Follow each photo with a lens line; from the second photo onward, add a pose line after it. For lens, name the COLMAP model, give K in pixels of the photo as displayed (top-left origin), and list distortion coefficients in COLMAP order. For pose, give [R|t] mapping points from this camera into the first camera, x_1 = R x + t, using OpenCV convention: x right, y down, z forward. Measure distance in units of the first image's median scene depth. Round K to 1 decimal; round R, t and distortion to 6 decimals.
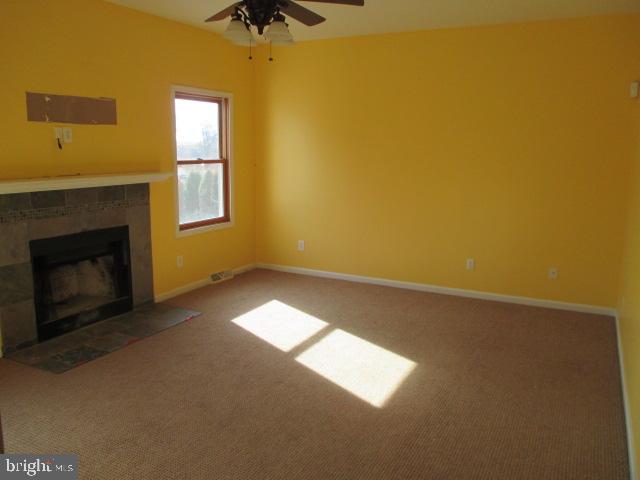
lens RADIAL K [[532.0, 0, 320.9], [0, 532.0, 241.5], [0, 0, 1]] dist [-0.012852, 0.026728]
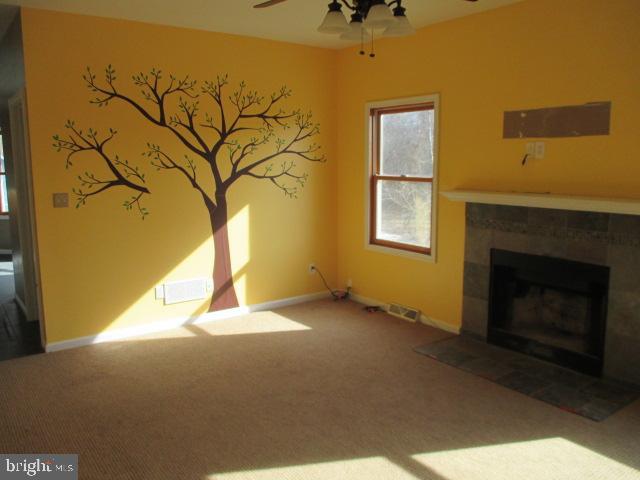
lens RADIAL K [[532.0, 0, 306.1], [0, 532.0, 237.8], [0, 0, 1]] dist [-0.012852, 0.026728]
pose [[-0.442277, 0.128686, -0.887598, 0.585065], [-0.164454, 0.961238, 0.221307, -0.199942], [0.881672, 0.243848, -0.403971, 1.098871]]
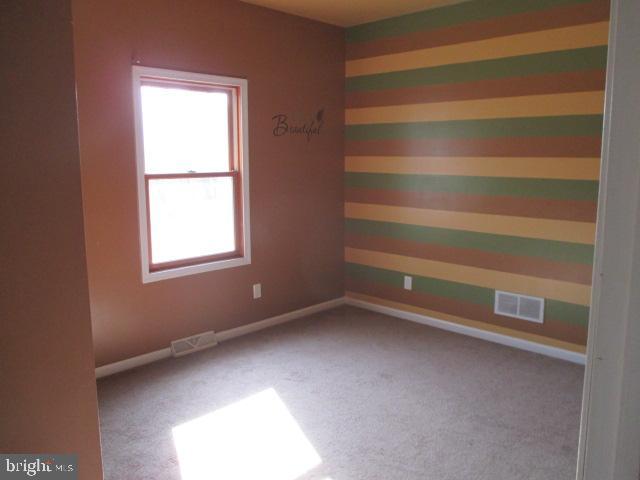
lens RADIAL K [[532.0, 0, 312.9], [0, 532.0, 223.8], [0, 0, 1]] dist [-0.012852, 0.026728]
pose [[0.946656, 0.038729, -0.319909, 0.138812], [-0.053848, 0.997805, -0.038546, -0.058565], [0.317714, 0.053716, 0.946664, 0.335211]]
